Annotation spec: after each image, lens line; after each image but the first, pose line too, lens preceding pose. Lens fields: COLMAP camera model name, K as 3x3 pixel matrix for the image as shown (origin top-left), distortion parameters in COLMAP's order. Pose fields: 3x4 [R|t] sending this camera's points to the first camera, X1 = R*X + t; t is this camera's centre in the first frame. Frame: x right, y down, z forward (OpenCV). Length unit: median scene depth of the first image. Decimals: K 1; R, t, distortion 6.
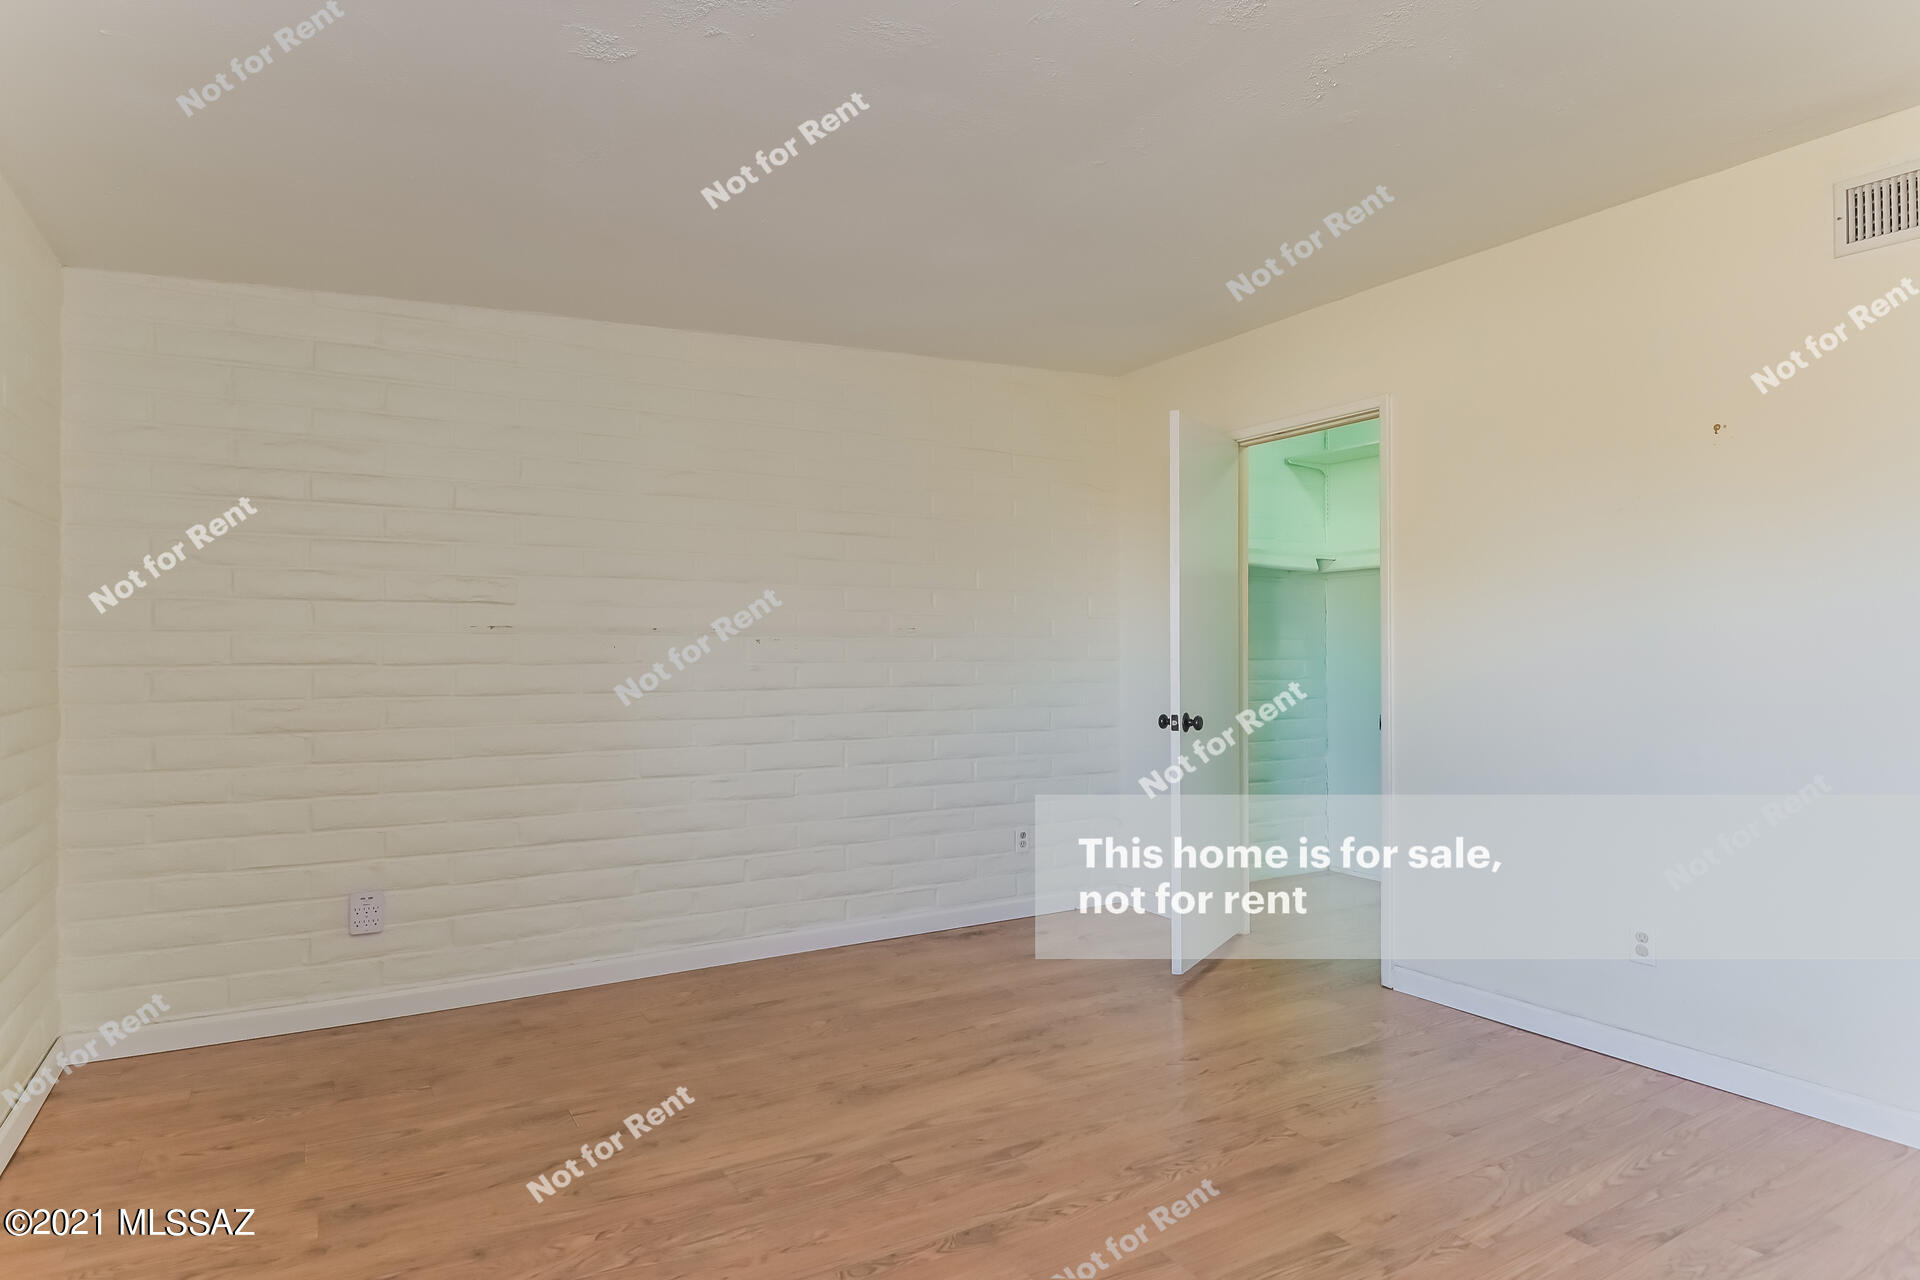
lens RADIAL K [[1018.6, 0, 923.0], [0, 1018.6, 648.7], [0, 0, 1]] dist [-0.007555, -0.008249]
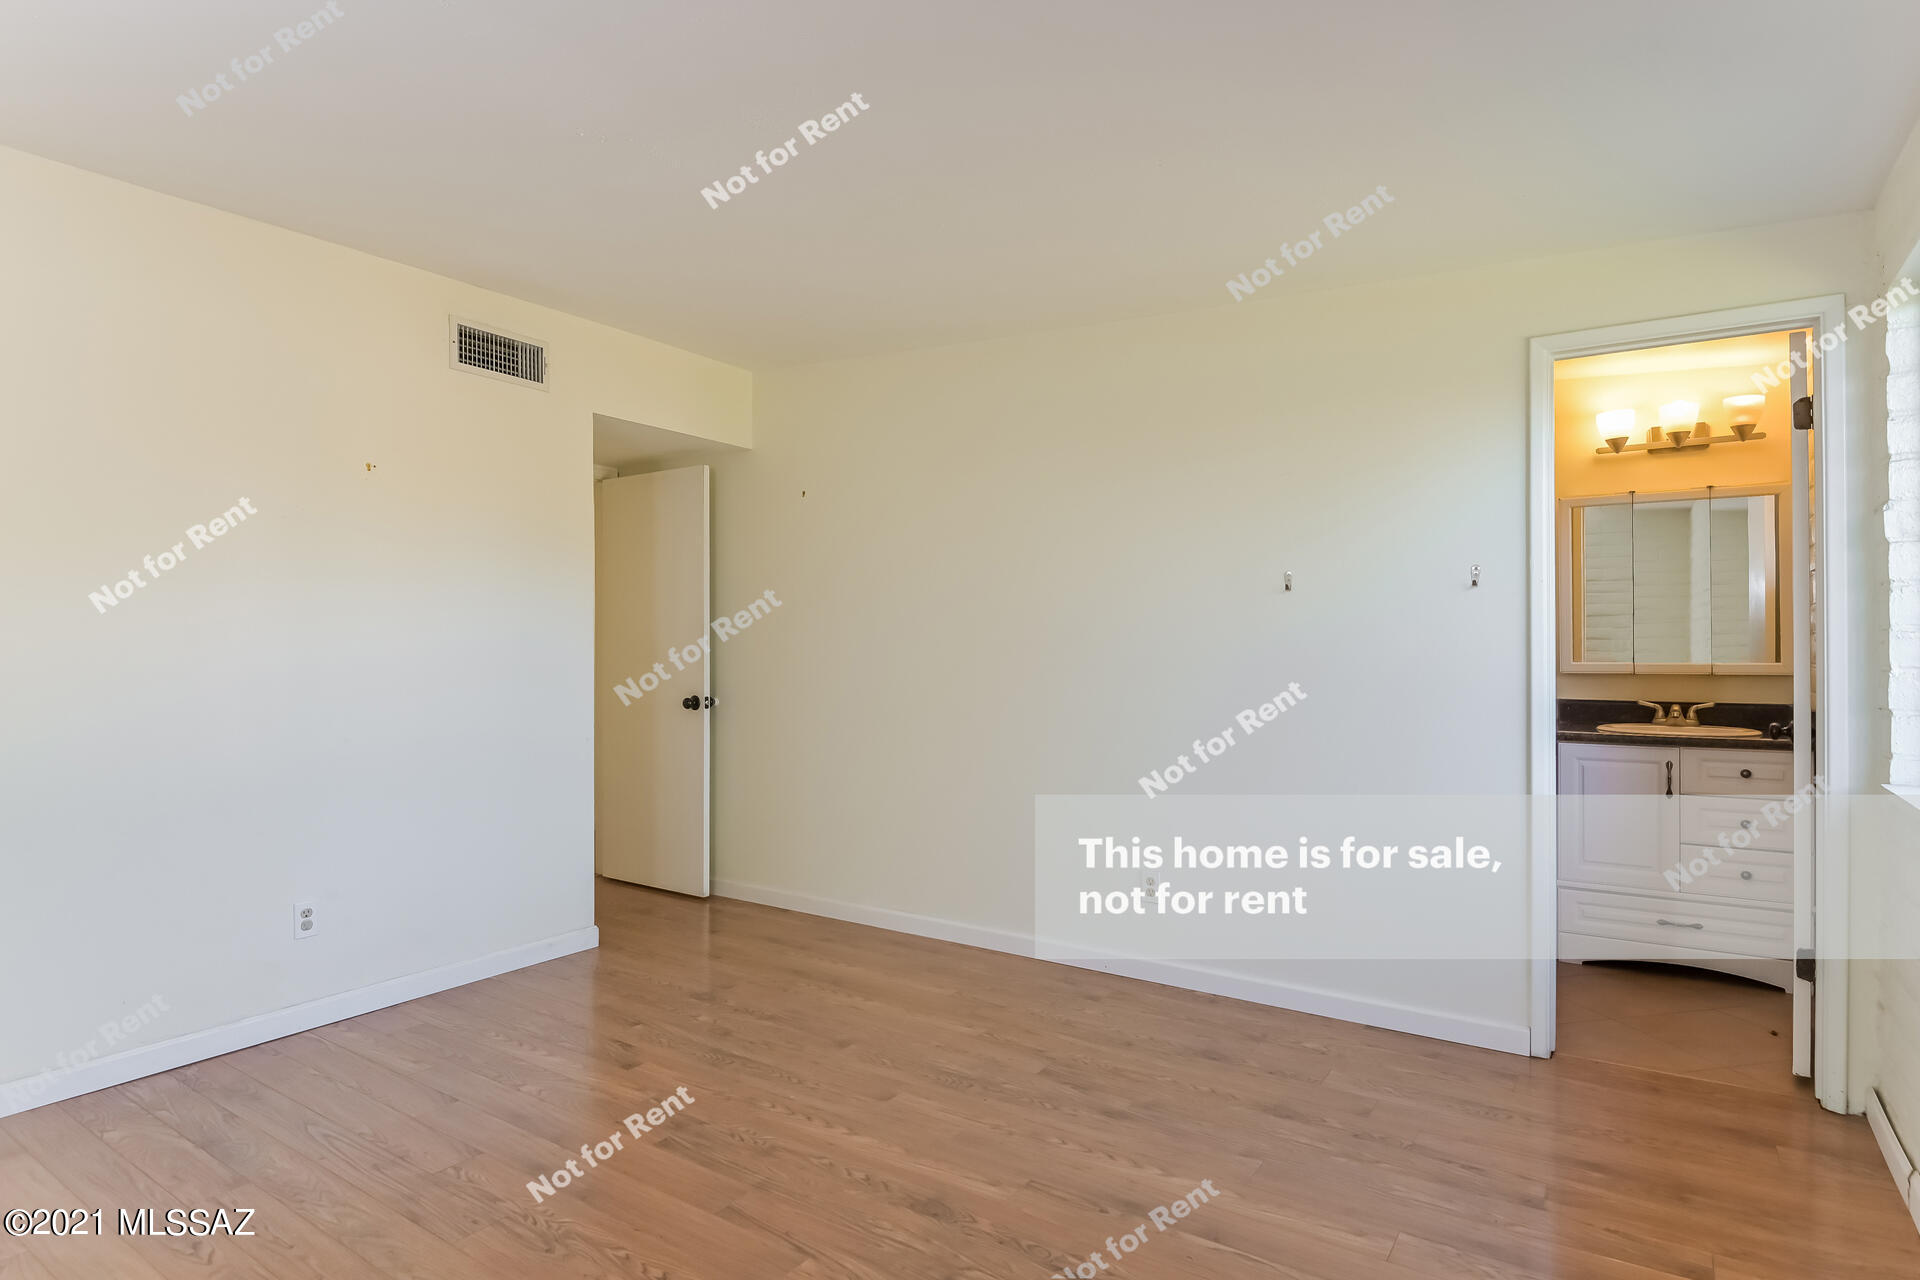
lens RADIAL K [[1018.6, 0, 950.9], [0, 1018.6, 640.5], [0, 0, 1]] dist [-0.007555, -0.008249]
pose [[-0.429543, 0.003659, 0.903039, -0.638646], [-0.000074, 0.999992, -0.004087, -0.004081], [-0.903046, -0.001823, -0.429539, 0.936616]]
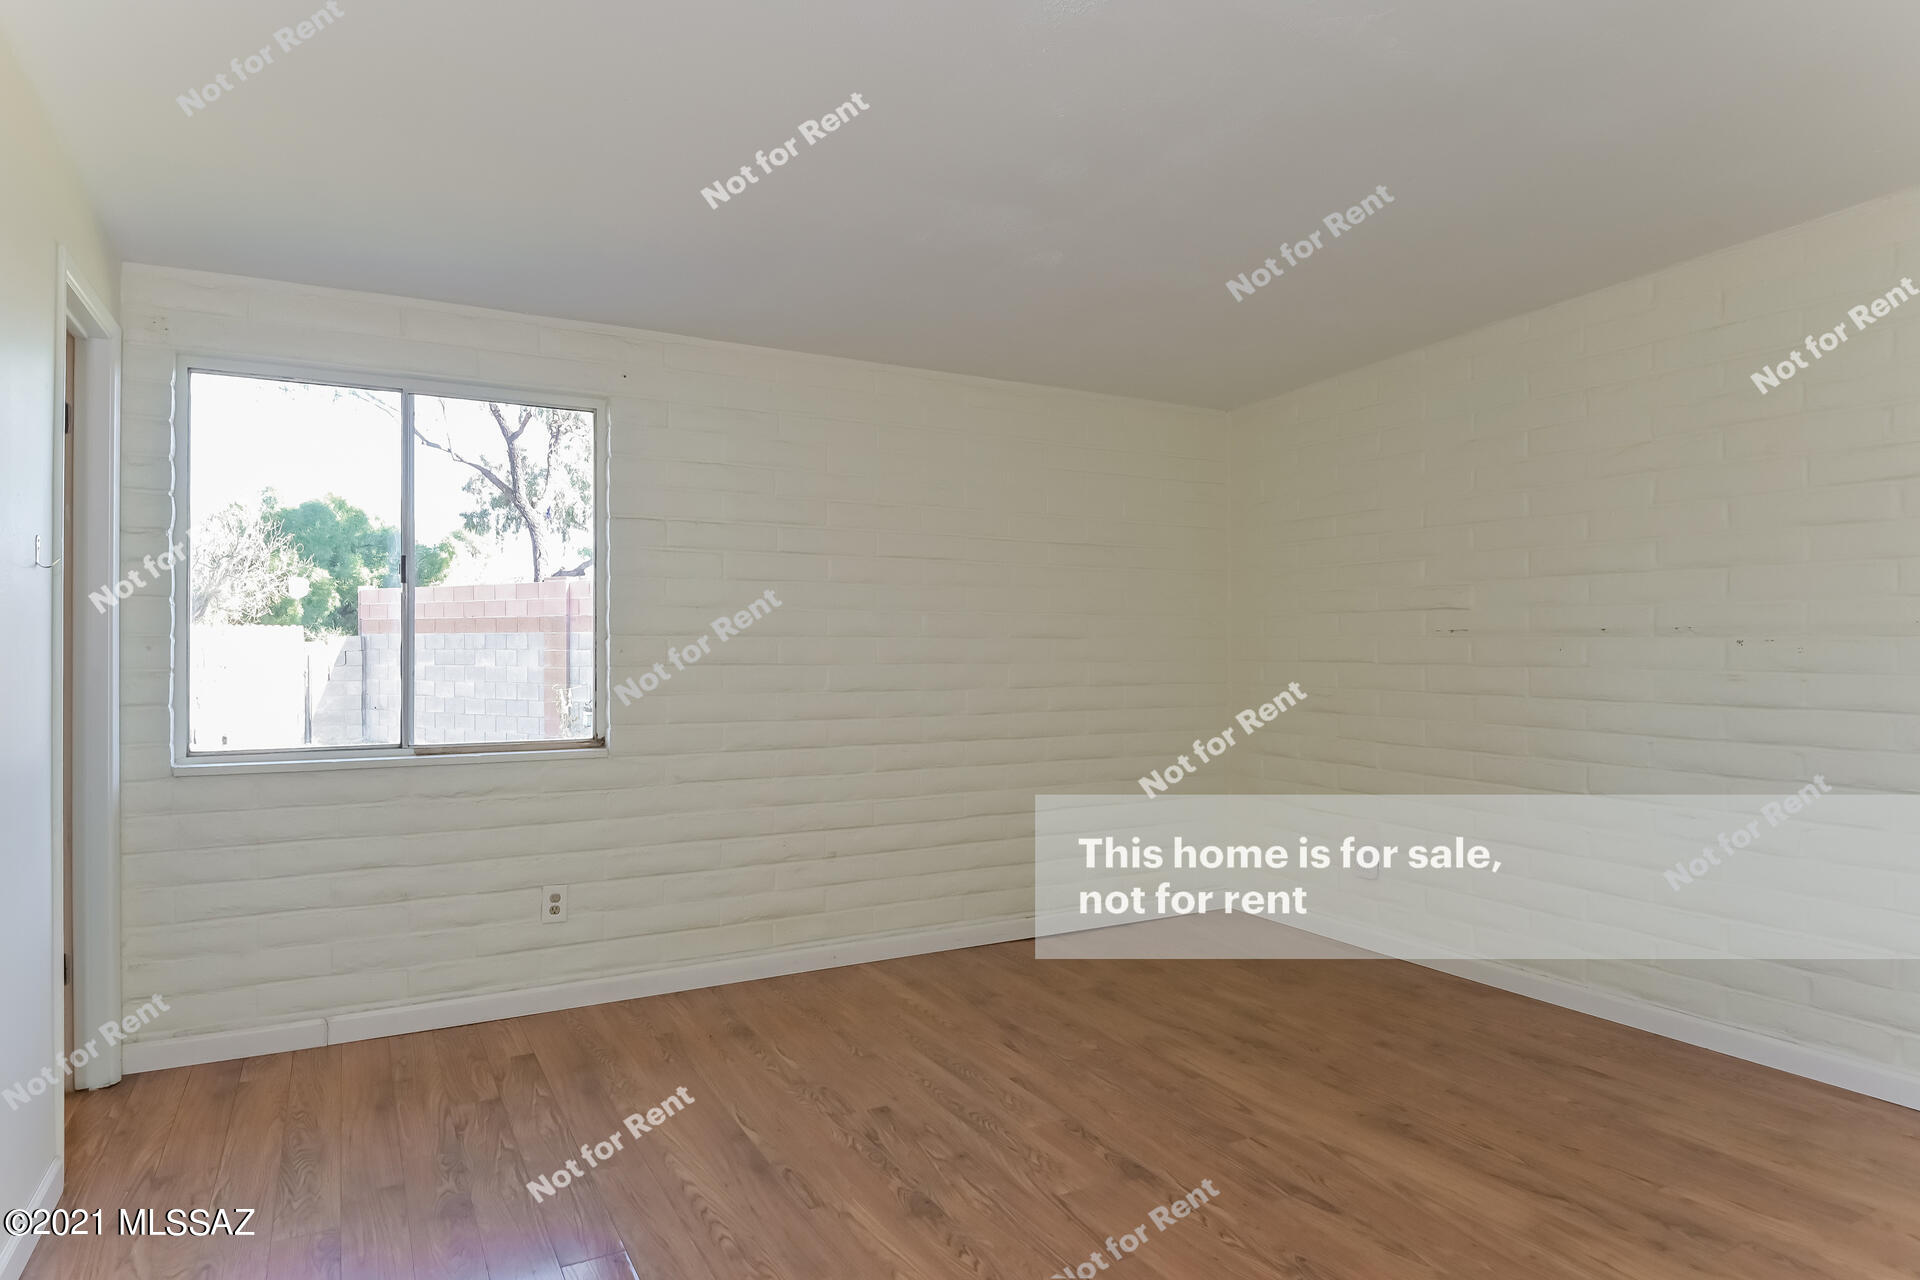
lens RADIAL K [[1112.7, 0, 975.3], [0, 1112.7, 642.4], [0, 0, 1]] dist [-0.008474, -0.003146]
pose [[-0.002663, -0.004469, -0.999986, 1.007245], [-0.000956, 0.999990, -0.004467, -0.004082], [0.999996, 0.000945, -0.002667, 0.641039]]
